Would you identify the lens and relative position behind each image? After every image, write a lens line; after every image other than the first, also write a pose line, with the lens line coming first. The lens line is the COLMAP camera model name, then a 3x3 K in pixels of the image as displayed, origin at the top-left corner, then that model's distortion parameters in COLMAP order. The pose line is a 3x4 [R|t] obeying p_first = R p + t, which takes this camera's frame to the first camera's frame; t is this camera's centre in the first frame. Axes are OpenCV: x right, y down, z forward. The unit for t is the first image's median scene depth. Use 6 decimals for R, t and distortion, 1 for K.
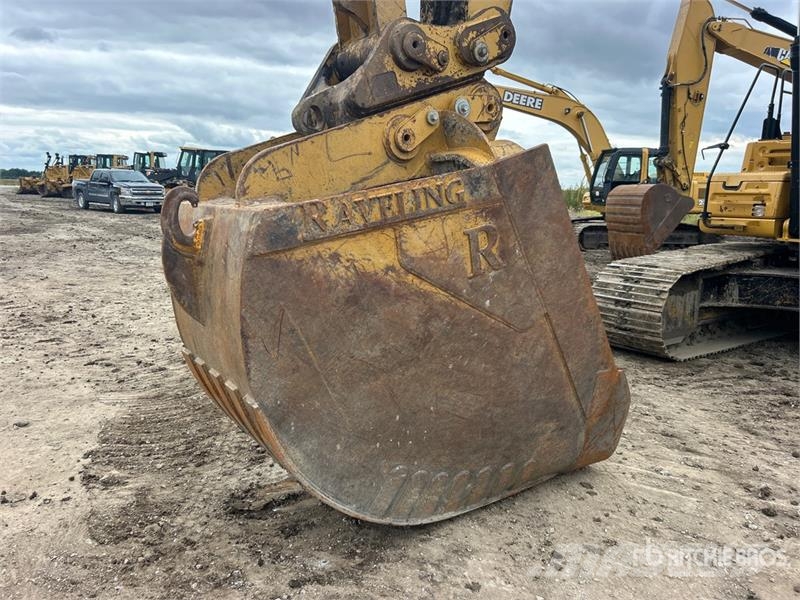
lens RADIAL K [[610.7, 0, 393.9], [0, 610.7, 296.9], [0, 0, 1]] dist [0.048651, -0.047647]
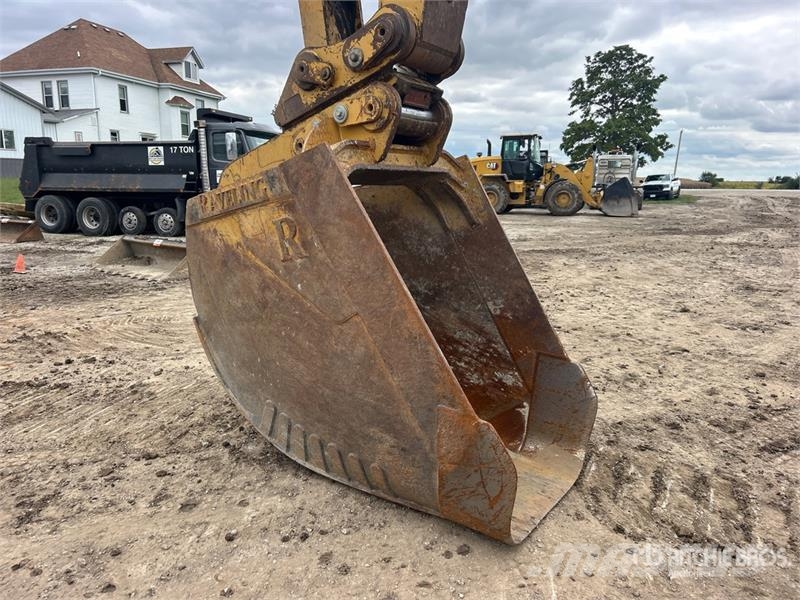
lens RADIAL K [[610.7, 0, 400.1], [0, 610.7, 305.3], [0, 0, 1]] dist [0.048651, -0.047647]
pose [[0.339972, 0.167957, -0.925316, 1.146773], [-0.164195, 0.979411, 0.117449, -0.108061], [0.925991, 0.112002, 0.360550, 0.687554]]
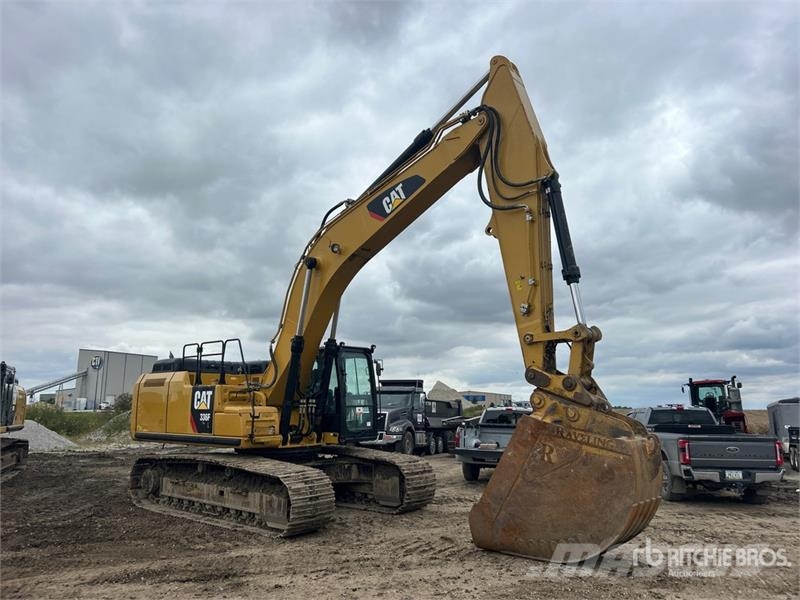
lens RADIAL K [[610.7, 0, 396.1], [0, 610.7, 300.9], [0, 0, 1]] dist [0.048651, -0.047647]
pose [[-0.253679, 0.135928, 0.957690, -2.461458], [0.156763, 0.982766, -0.097963, -0.596215], [-0.954501, 0.125279, -0.270615, 2.421494]]
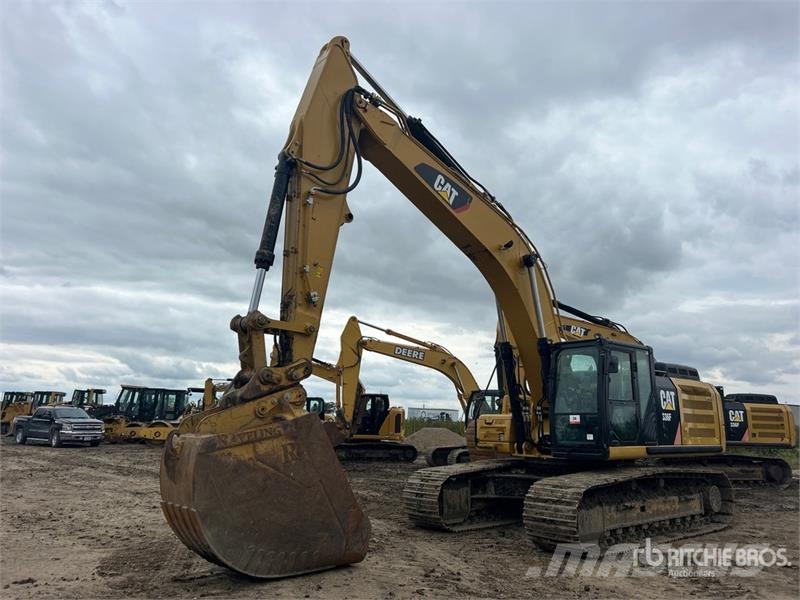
lens RADIAL K [[610.7, 0, 404.9], [0, 610.7, 289.0], [0, 0, 1]] dist [0.048651, -0.047647]
pose [[0.993222, 0.018658, 0.114727, 0.280585], [0.025678, 0.927423, -0.373131, 0.234362], [-0.113362, 0.373548, 0.920658, -1.517866]]
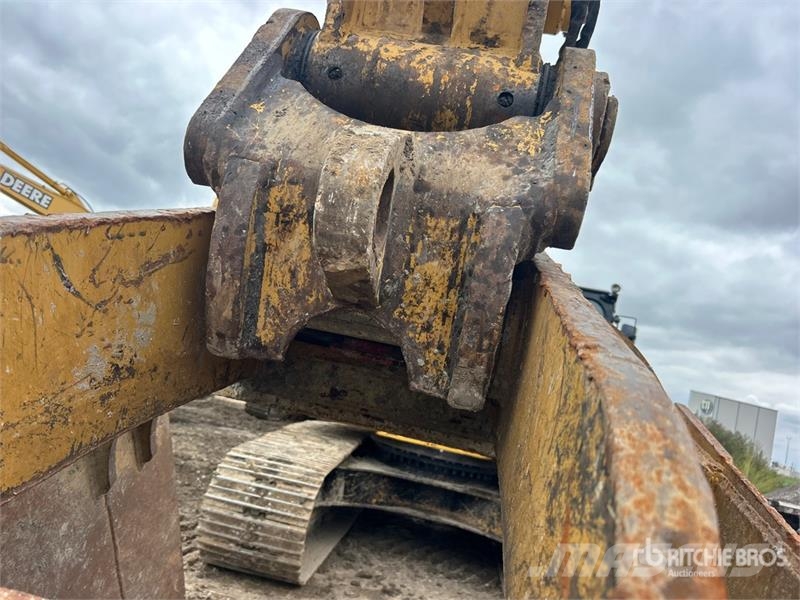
lens RADIAL K [[610.7, 0, 397.6], [0, 610.7, 312.4], [0, 0, 1]] dist [0.048651, -0.047647]
pose [[0.639628, 0.204121, 0.741087, -0.275353], [-0.069847, 0.975544, -0.208413, -0.178924], [-0.765504, 0.081544, 0.638243, 0.746073]]
